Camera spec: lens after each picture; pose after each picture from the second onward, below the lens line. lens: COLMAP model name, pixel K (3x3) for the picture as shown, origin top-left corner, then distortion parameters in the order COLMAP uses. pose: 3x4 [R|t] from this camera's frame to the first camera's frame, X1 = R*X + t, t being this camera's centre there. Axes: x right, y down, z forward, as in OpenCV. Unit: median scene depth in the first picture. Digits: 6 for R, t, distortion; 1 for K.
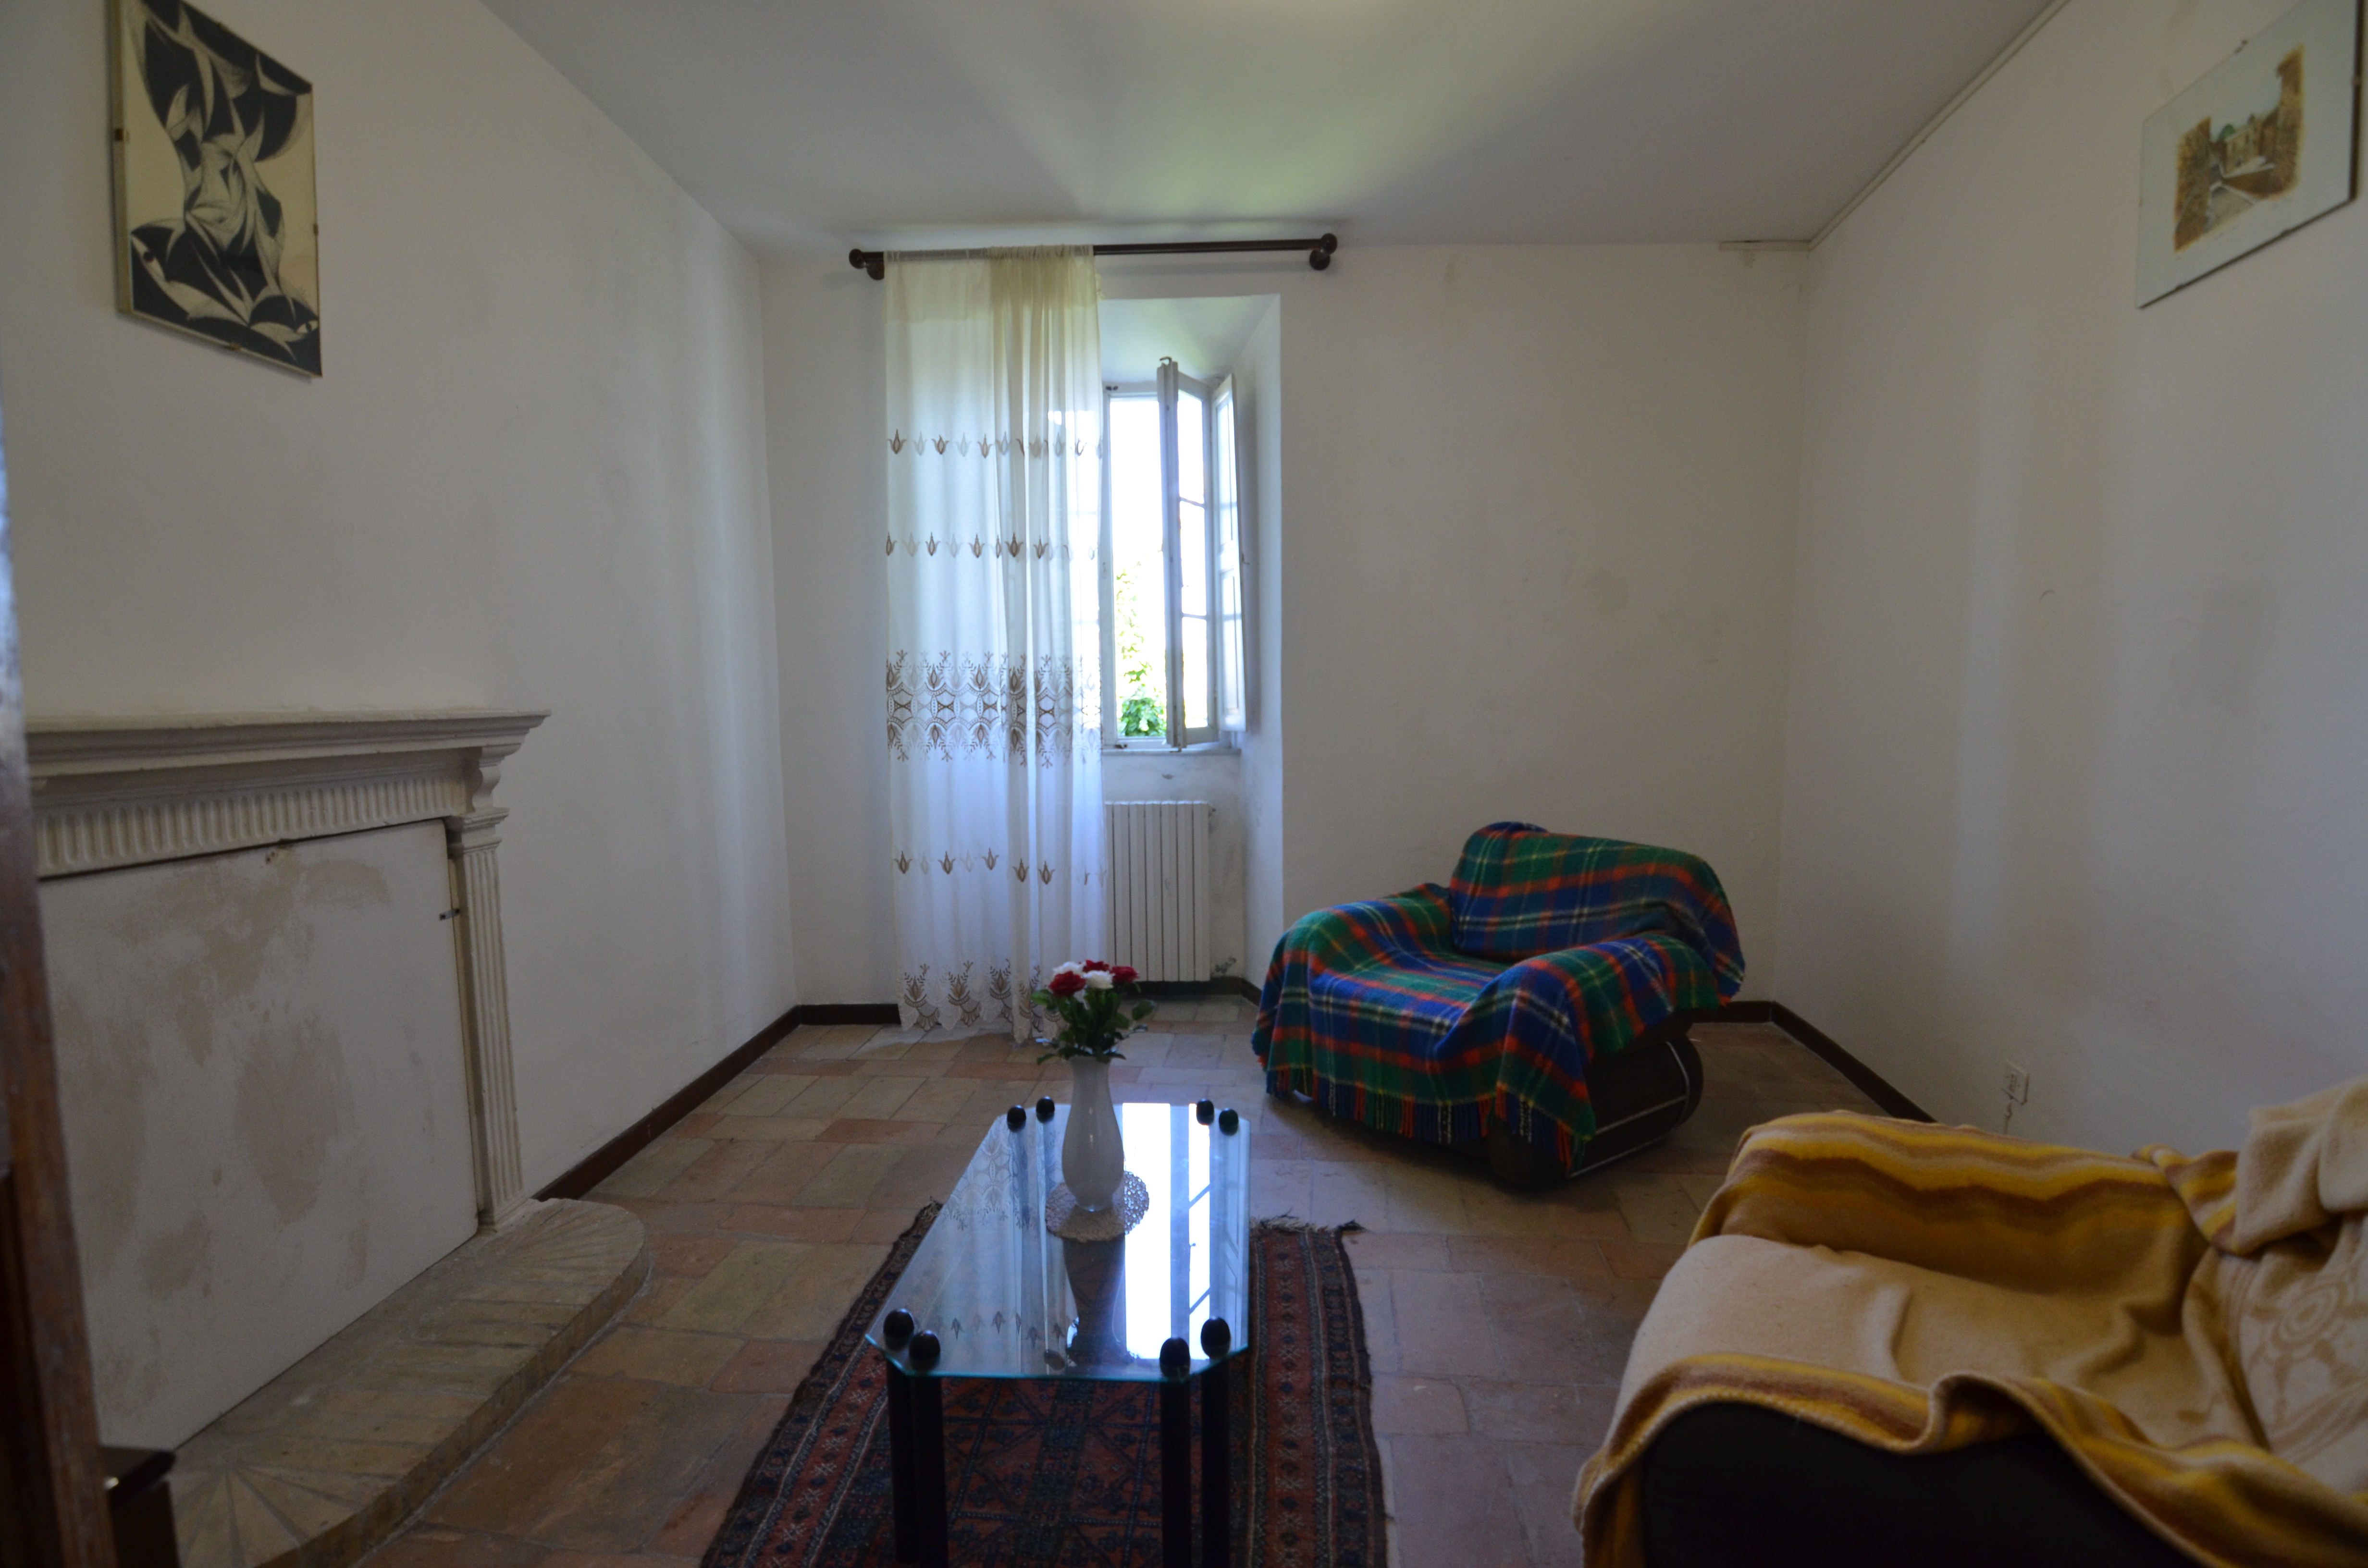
lens RADIAL K [[1121.3, 0, 1182.0], [0, 1121.3, 798.9], [0, 0, 1]] dist [0.000009, -0.000001]
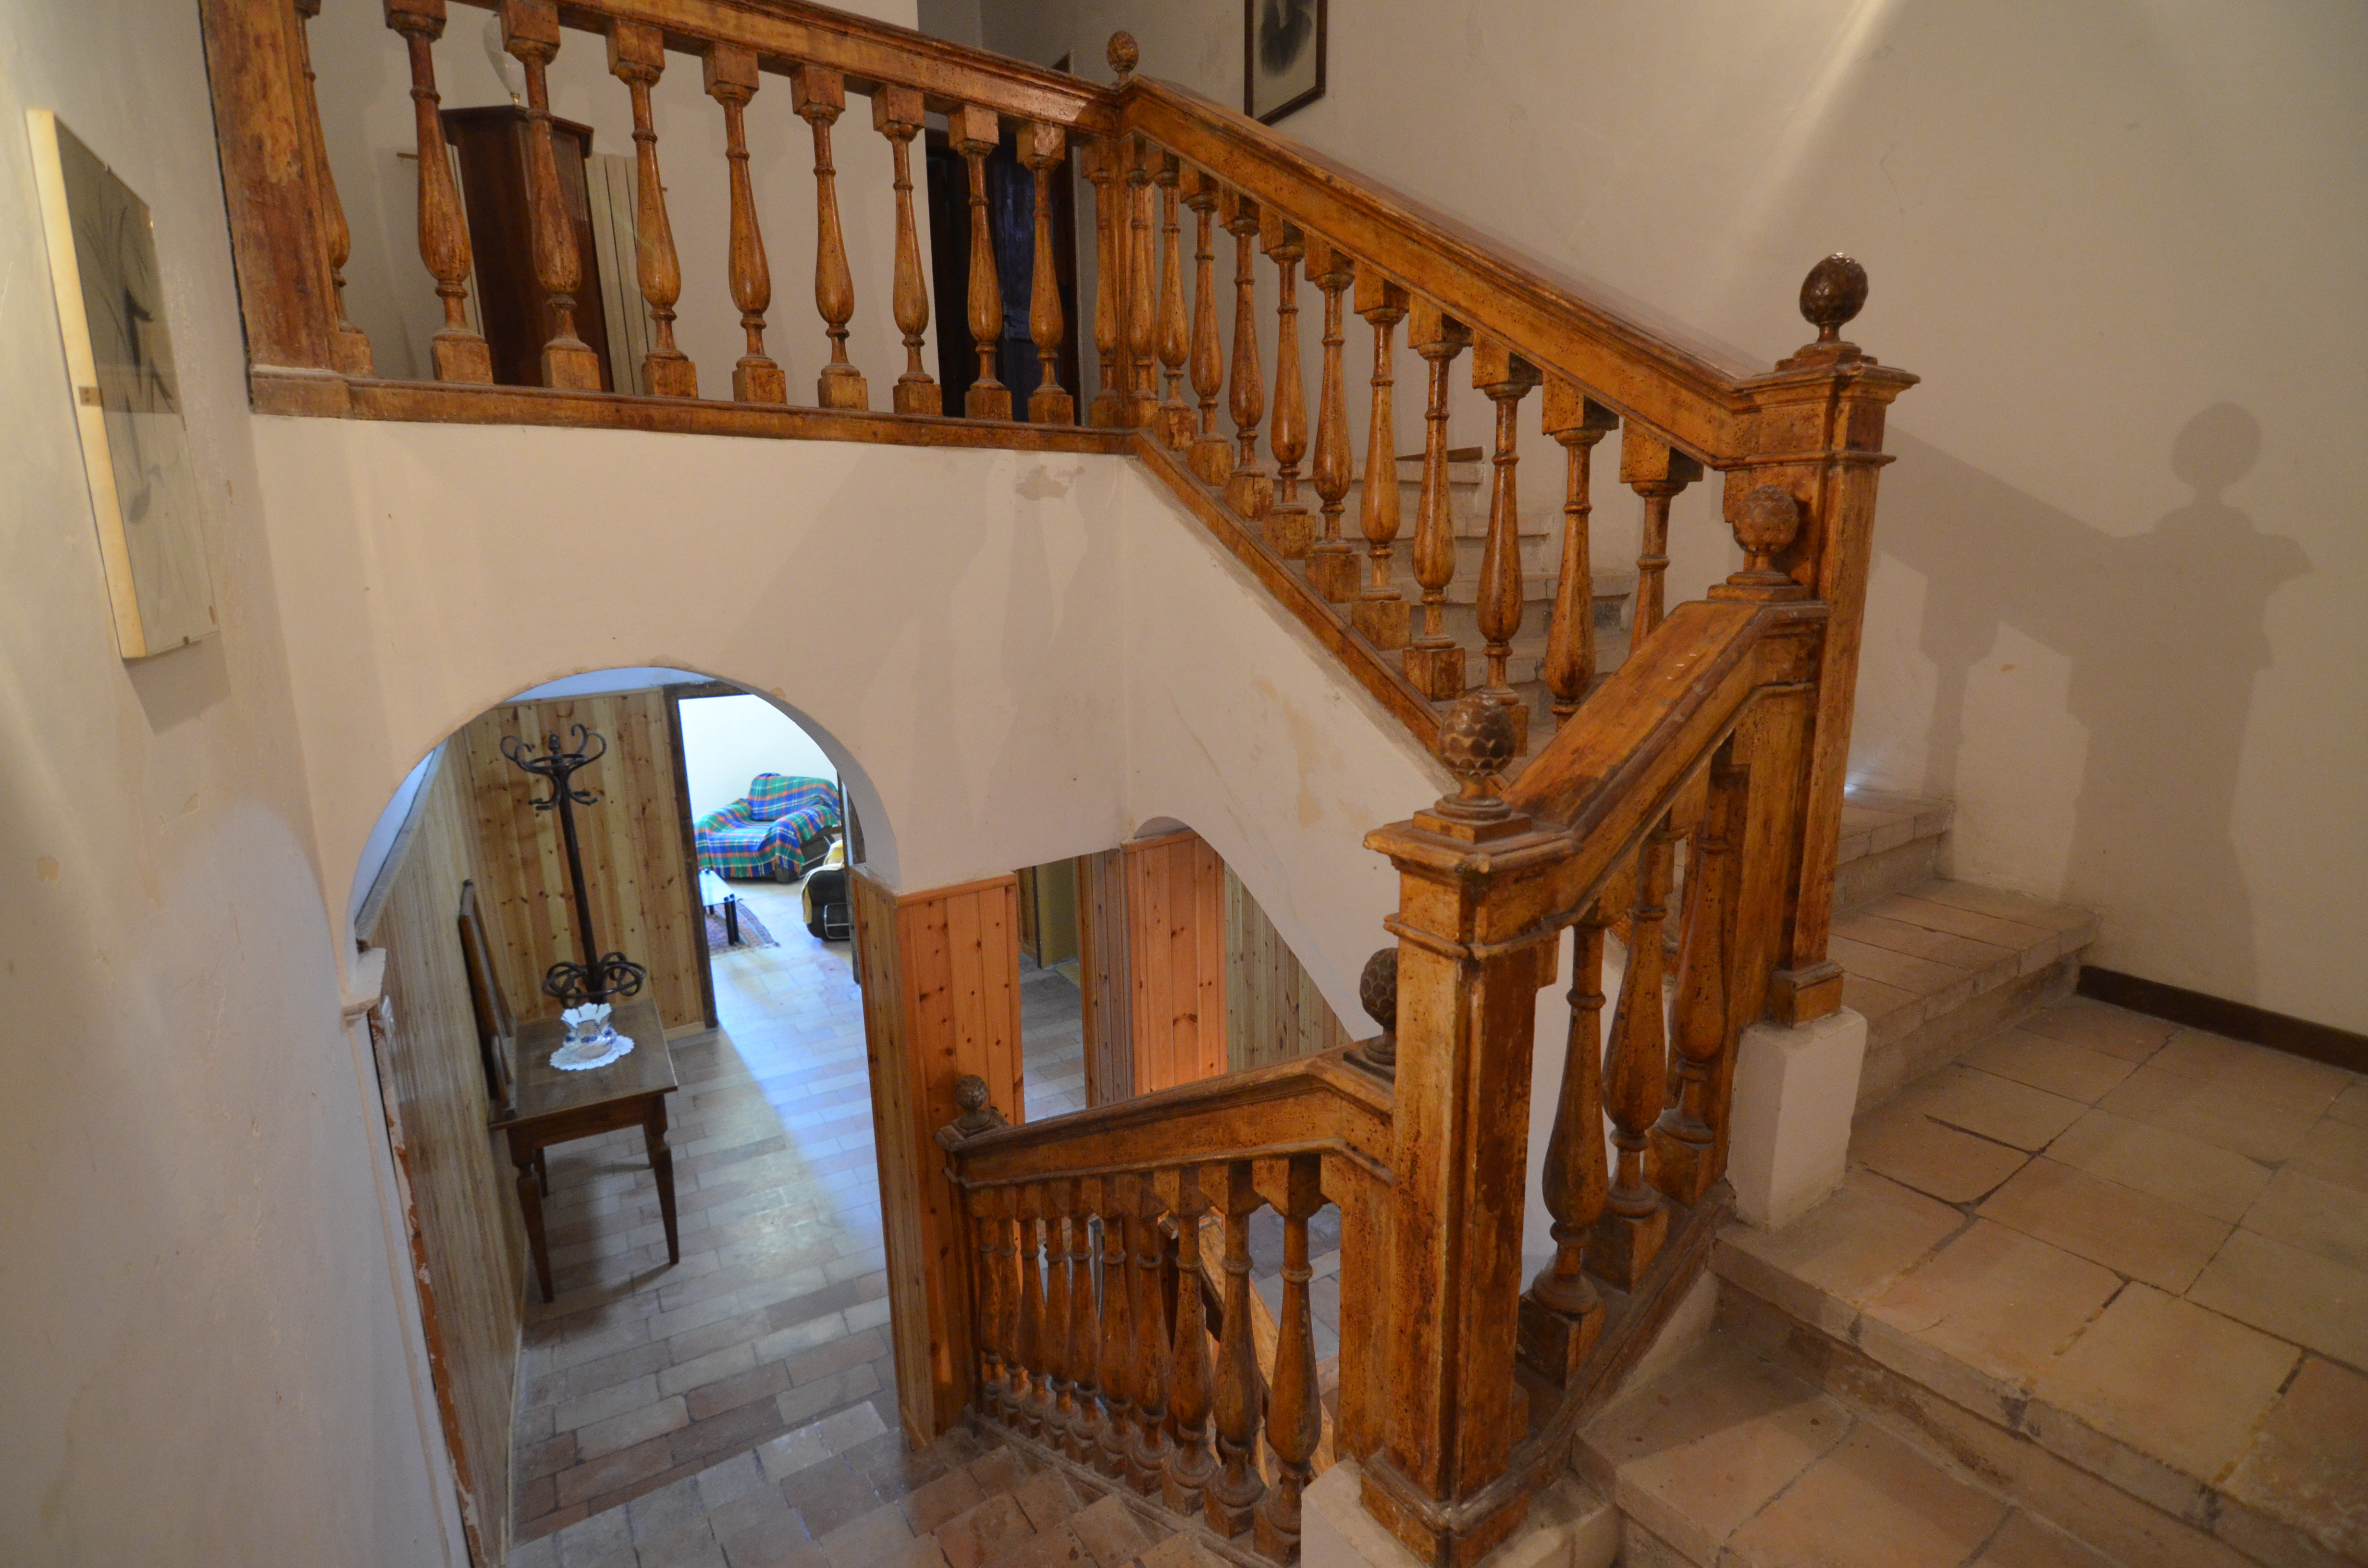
lens RADIAL K [[1129.5, 0, 1187.5], [0, 1129.5, 786.6], [0, 0, 1]] dist [-0.001968, -0.000708]
pose [[0.780563, -0.138307, 0.609584, -0.748943], [0.066424, 0.988045, 0.139120, -0.325234], [-0.621538, -0.068100, 0.780418, -2.275461]]
